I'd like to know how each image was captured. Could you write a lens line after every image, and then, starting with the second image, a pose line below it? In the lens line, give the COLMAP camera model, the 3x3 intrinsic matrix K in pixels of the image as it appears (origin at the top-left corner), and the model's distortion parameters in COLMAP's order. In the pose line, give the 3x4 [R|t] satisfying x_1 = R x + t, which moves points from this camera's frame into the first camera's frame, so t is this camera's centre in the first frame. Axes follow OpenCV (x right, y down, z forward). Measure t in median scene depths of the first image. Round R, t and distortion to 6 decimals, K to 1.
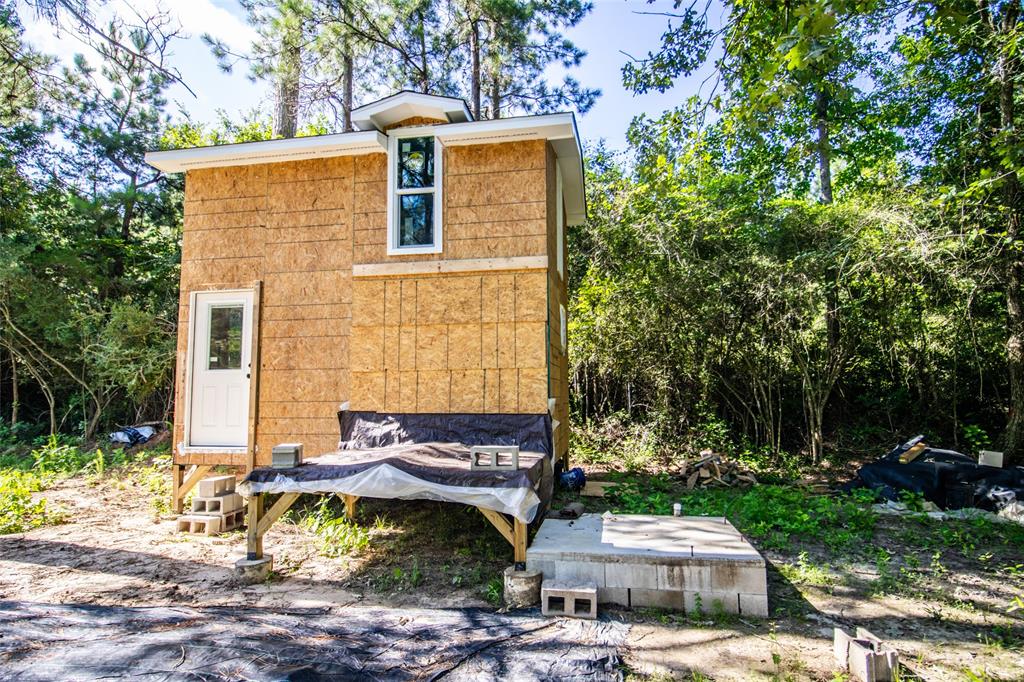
lens RADIAL K [[547.3, 0, 513.0], [0, 547.3, 344.4], [0, 0, 1]] dist [0.002463, 0.000633]
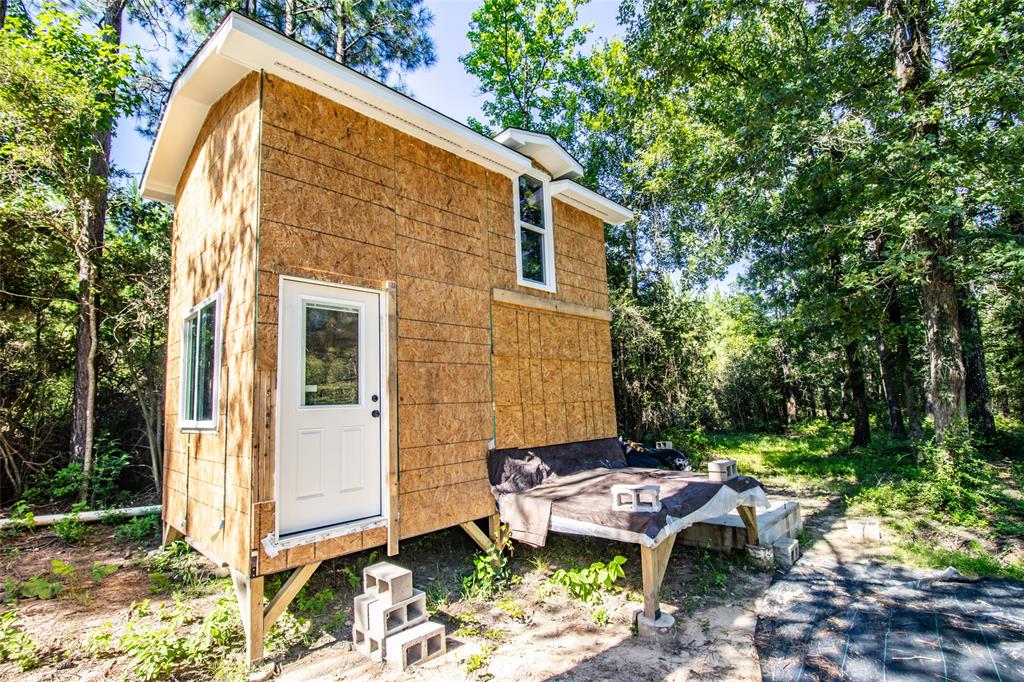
lens RADIAL K [[478.3, 0, 512.0], [0, 478.3, 341.5], [0, 0, 1]] dist [-0.012333, -0.001204]
pose [[0.565238, 0.091804, 0.819804, -0.944907], [-0.047943, 0.995764, -0.078453, 0.005496], [-0.823534, 0.005041, 0.567245, 0.539327]]
